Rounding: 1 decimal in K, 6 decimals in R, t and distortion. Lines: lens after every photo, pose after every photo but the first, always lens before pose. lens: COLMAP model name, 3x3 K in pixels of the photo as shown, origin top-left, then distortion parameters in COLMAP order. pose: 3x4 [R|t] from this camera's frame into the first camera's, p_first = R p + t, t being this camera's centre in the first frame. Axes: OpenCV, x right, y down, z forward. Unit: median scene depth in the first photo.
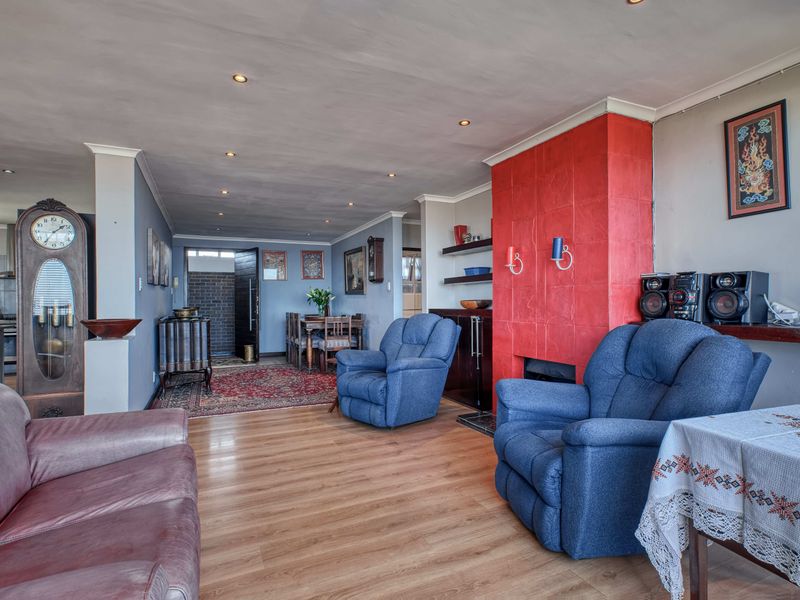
lens RADIAL K [[428.7, 0, 408.9], [0, 428.7, 300.5], [0, 0, 1]] dist [-0.021398, 0.004557]
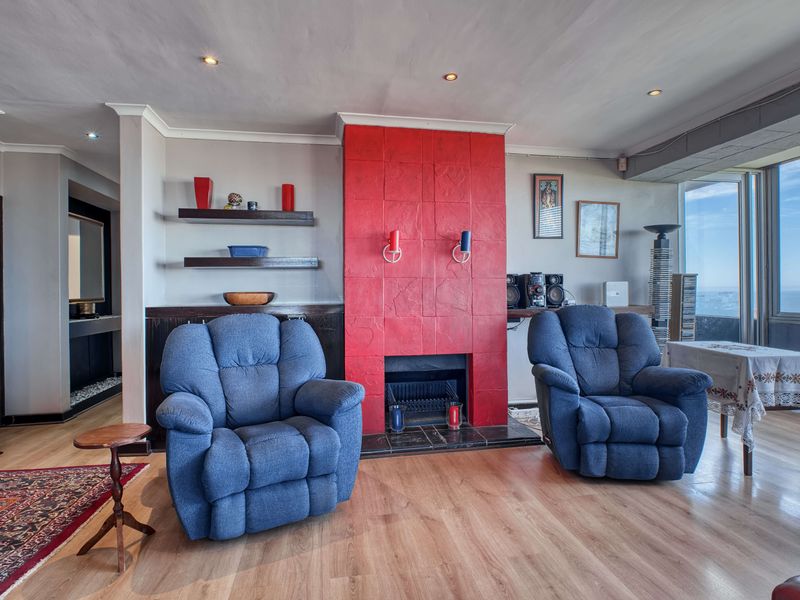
lens RADIAL K [[428.7, 0, 396.3], [0, 428.7, 291.3], [0, 0, 1]] dist [-0.021398, 0.004557]
pose [[0.259437, 0.006728, 0.965737, -0.418851], [0.002531, 0.999968, -0.007646, 0.002772], [-0.965757, 0.004428, 0.259411, 0.537060]]
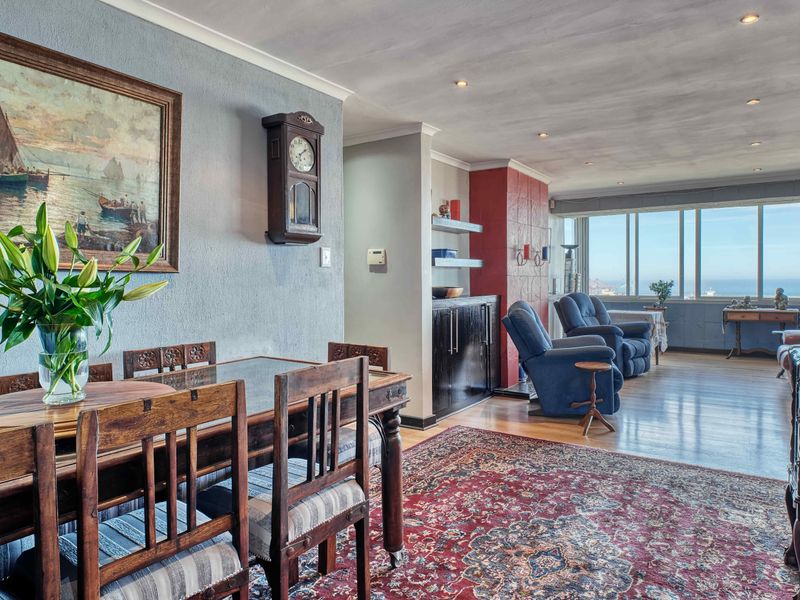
lens RADIAL K [[520.7, 0, 453.3], [0, 520.7, 284.2], [0, 0, 1]] dist [-0.003061, -0.000009]
pose [[-0.559302, -0.000399, 0.828964, -0.659646], [0.005078, 0.999979, 0.003907, -0.010533], [-0.828949, 0.006395, -0.559288, 1.454646]]
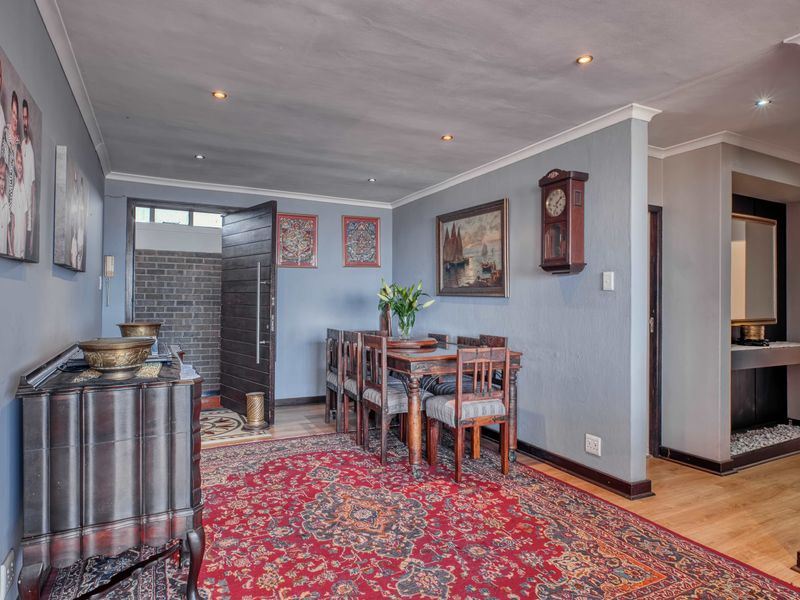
lens RADIAL K [[472.0, 0, 406.2], [0, 472.0, 297.4], [0, 0, 1]] dist [-0.004824, -0.002646]
pose [[0.998863, 0.017650, 0.044285, -0.332657], [-0.017590, 0.999844, -0.001727, -0.015716], [-0.044309, 0.000946, 0.999017, 0.647847]]
